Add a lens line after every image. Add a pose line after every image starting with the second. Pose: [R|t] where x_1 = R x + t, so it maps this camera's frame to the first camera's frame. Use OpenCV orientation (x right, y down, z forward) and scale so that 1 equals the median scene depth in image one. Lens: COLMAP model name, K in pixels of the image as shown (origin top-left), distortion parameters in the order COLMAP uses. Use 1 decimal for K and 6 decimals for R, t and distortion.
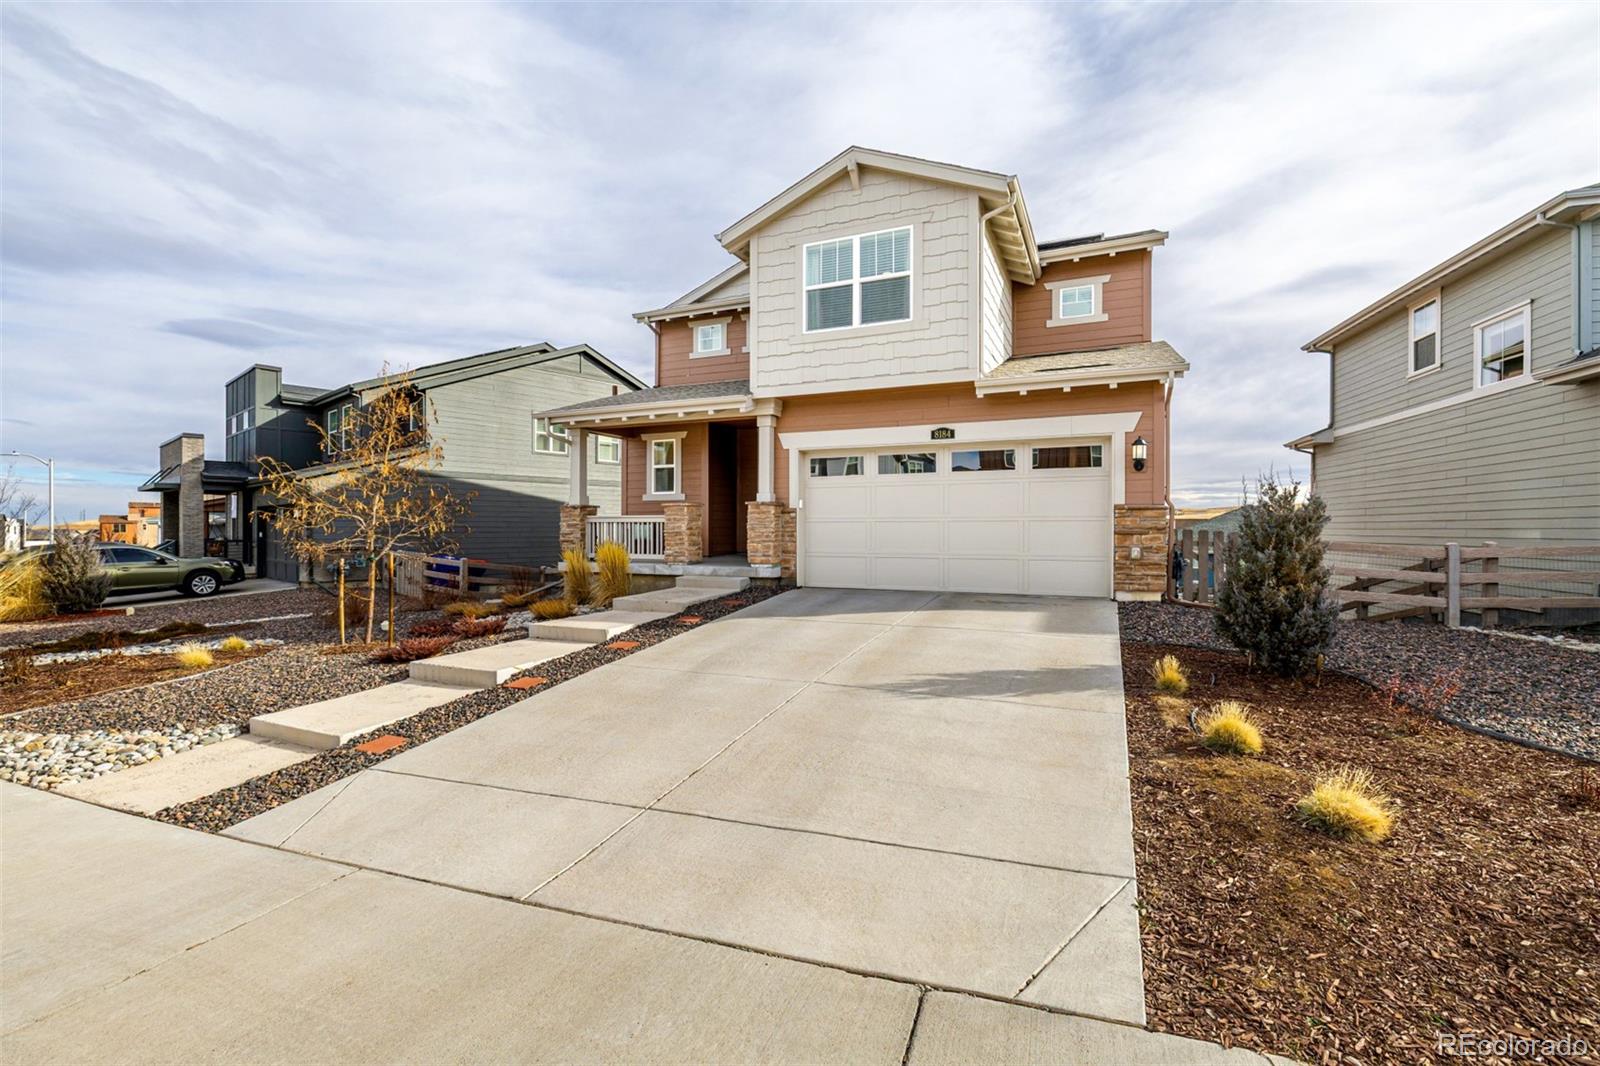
lens RADIAL K [[679.3, 0, 798.9], [0, 679.3, 514.5], [0, 0, 1]] dist [0.000728, 0.000097]
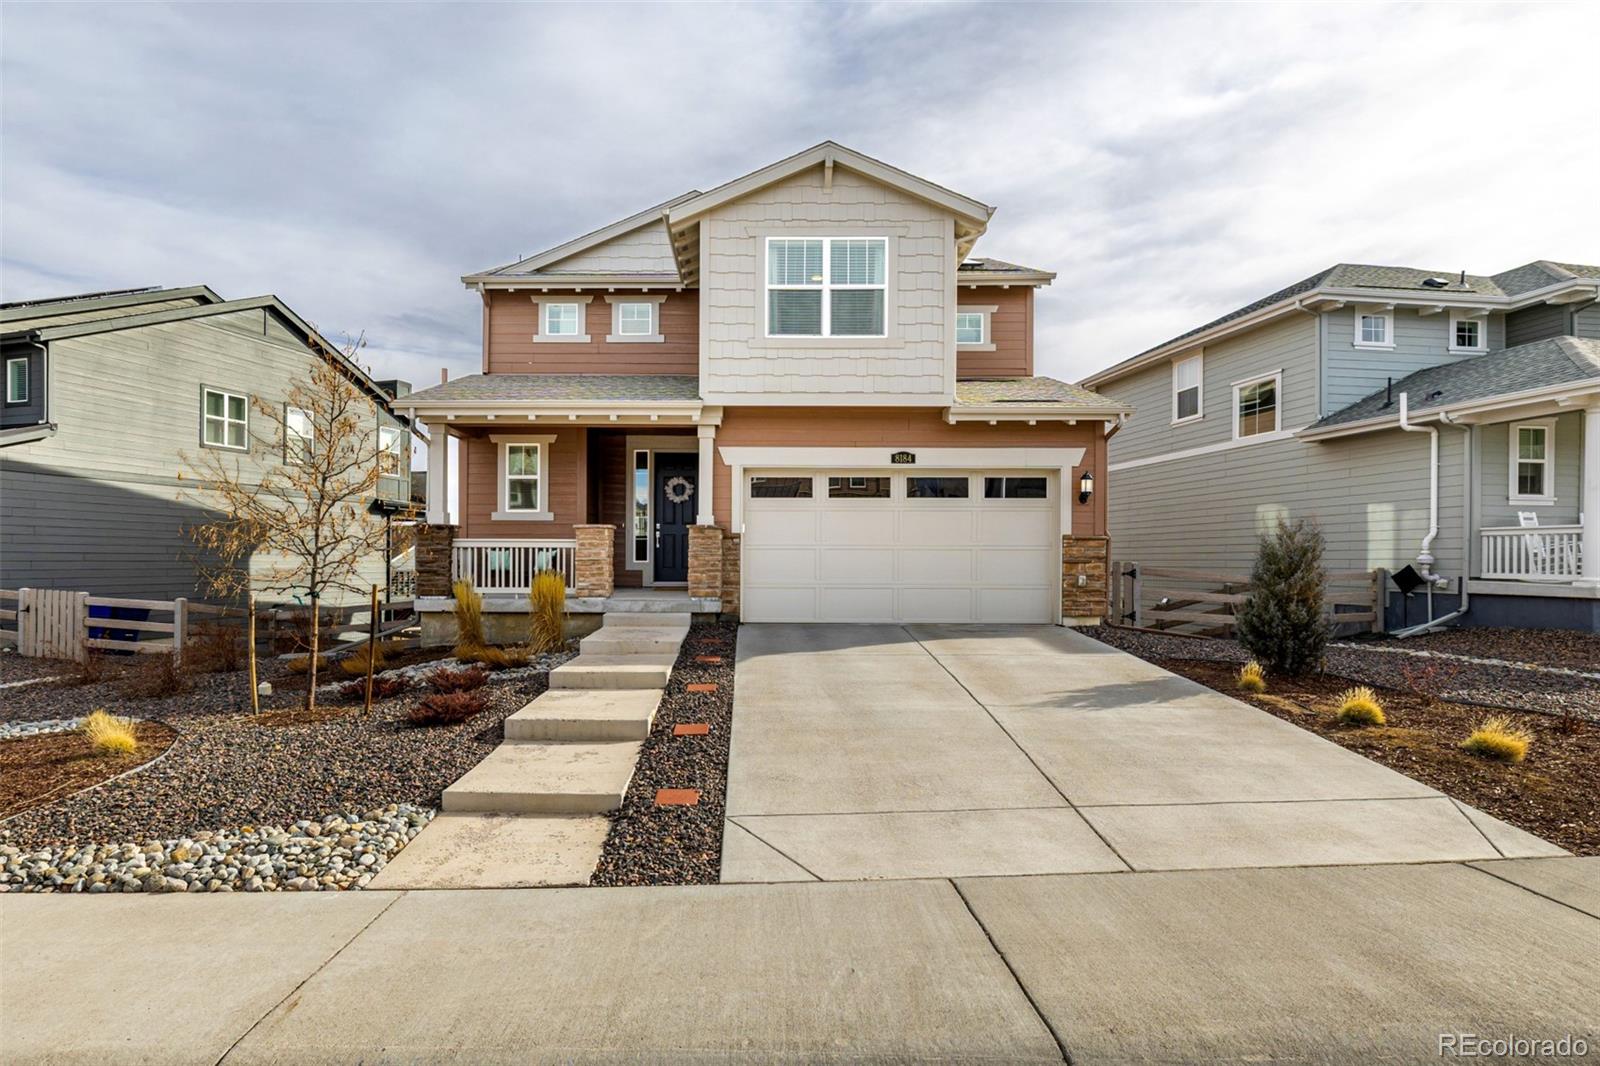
lens RADIAL K [[828.7, 0, 799.8], [0, 828.7, 544.4], [0, 0, 1]] dist [-0.005469, -0.000464]
pose [[0.920526, 0.010768, 0.390532, -0.352951], [-0.011813, 0.999930, 0.000273, 0.004048], [-0.390502, -0.004864, 0.920589, -0.017295]]
